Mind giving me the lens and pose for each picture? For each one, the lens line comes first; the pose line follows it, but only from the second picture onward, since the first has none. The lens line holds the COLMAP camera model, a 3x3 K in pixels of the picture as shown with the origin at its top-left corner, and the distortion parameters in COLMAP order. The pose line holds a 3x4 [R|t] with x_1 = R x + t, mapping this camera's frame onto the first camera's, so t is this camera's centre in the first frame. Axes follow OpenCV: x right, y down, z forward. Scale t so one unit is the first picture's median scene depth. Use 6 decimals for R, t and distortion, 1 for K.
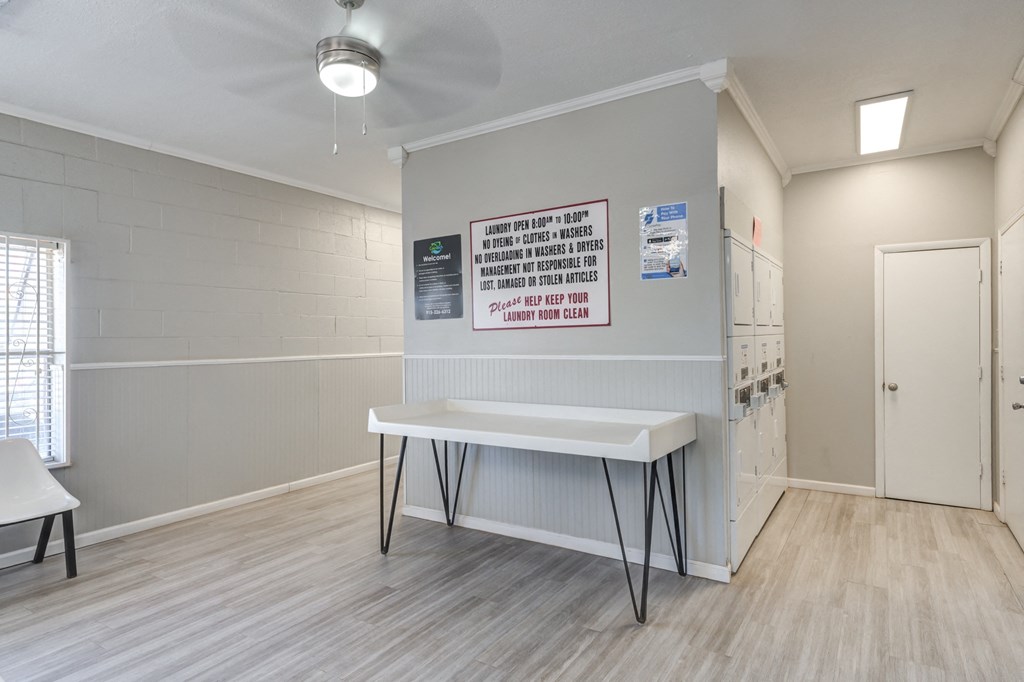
lens RADIAL K [[567.8, 0, 512.5], [0, 567.8, 340.5], [0, 0, 1]] dist [0.021293, 0.000576]
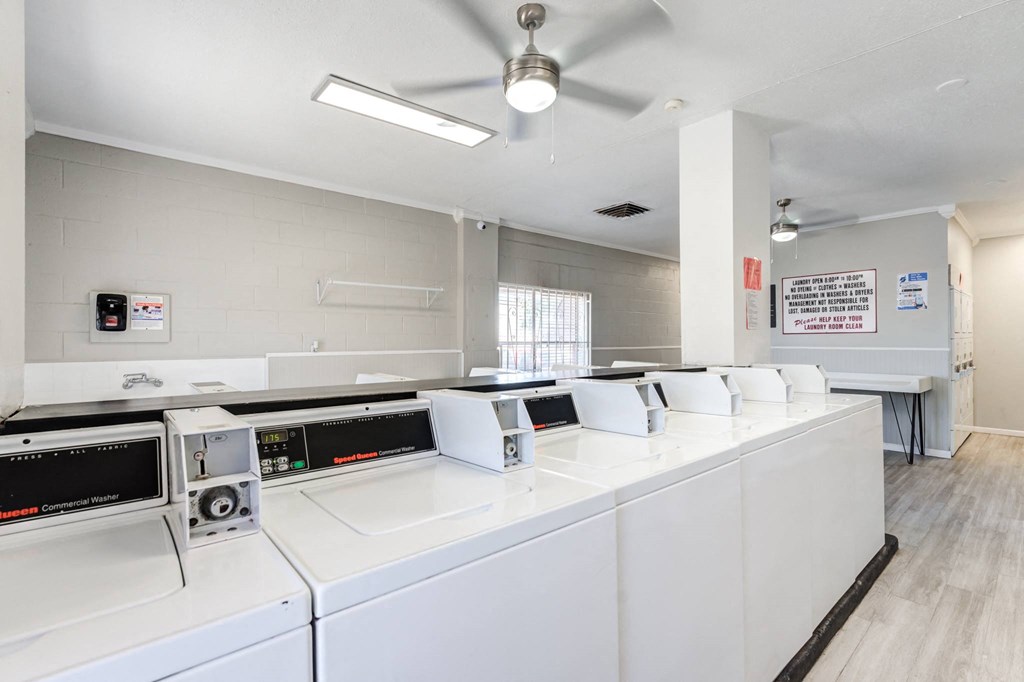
lens RADIAL K [[468.2, 0, 511.1], [0, 468.2, 342.9], [0, 0, 1]] dist [-0.002774, 0.000073]
pose [[0.960410, 0.014061, -0.278235, -0.566981], [-0.011630, 0.999878, 0.010388, 0.007657], [0.278347, -0.006741, 0.960457, -0.877595]]
